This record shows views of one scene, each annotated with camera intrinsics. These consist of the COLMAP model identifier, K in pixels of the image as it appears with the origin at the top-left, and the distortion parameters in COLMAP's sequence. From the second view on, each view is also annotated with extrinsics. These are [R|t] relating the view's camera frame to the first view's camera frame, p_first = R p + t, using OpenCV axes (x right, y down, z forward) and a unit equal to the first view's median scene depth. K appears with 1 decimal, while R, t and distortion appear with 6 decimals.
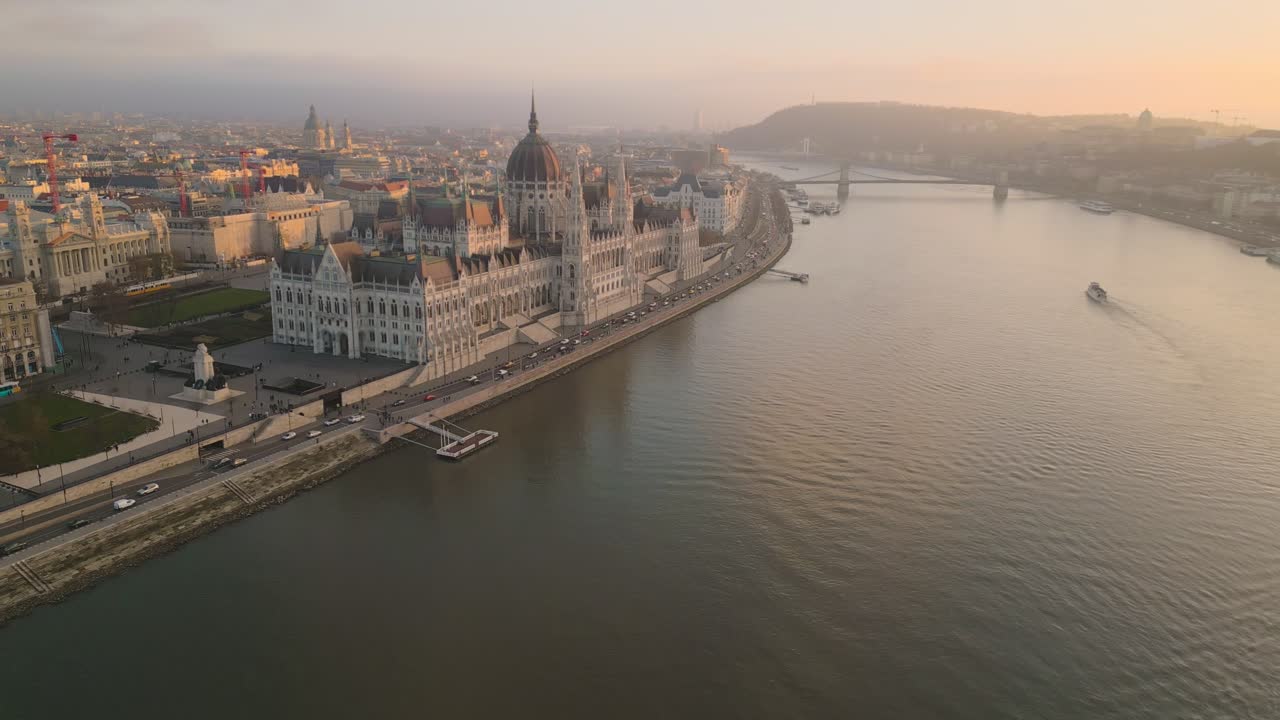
lens RADIAL K [[938.9, 0, 640.0], [0, 938.9, 360.0], [0, 0, 1]] dist [0.110944, -0.119335]
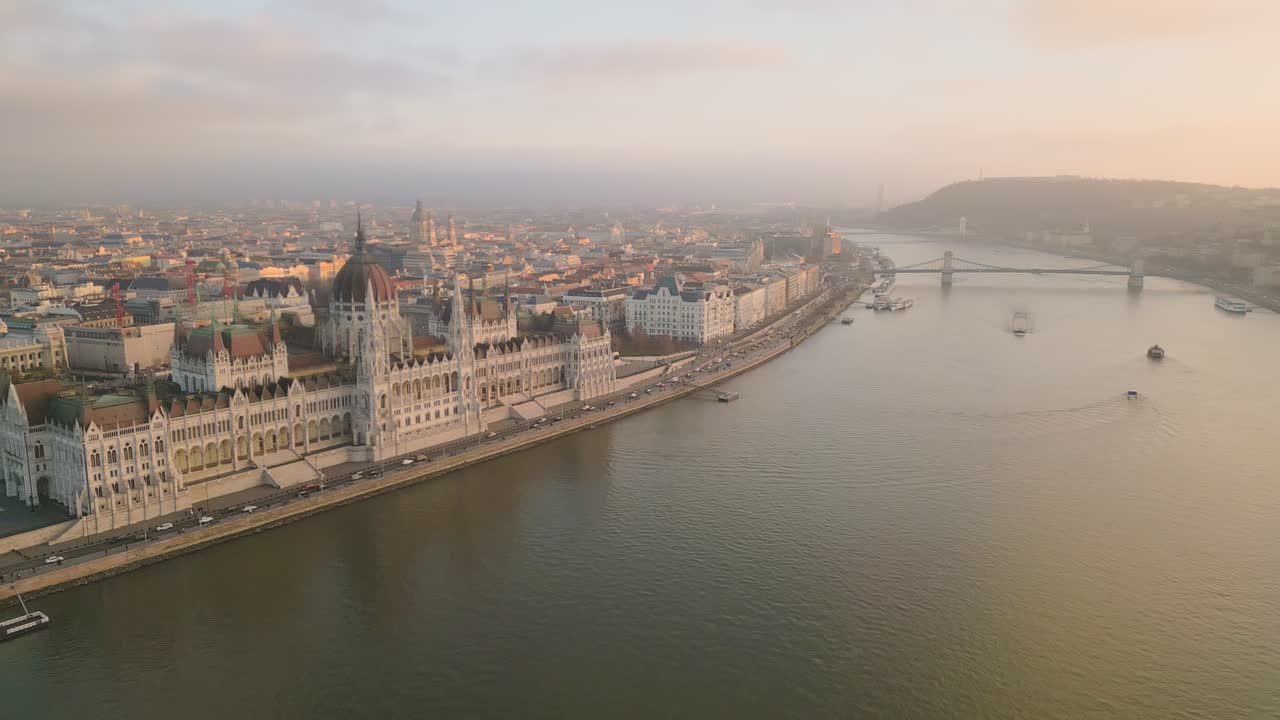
lens RADIAL K [[938.9, 0, 640.0], [0, 938.9, 360.0], [0, 0, 1]] dist [0.110944, -0.119335]
pose [[0.976438, 0.021628, -0.214711, 0.358568], [-0.037720, 0.996753, -0.071132, -0.073920], [0.212475, 0.077555, 0.974084, 0.143967]]
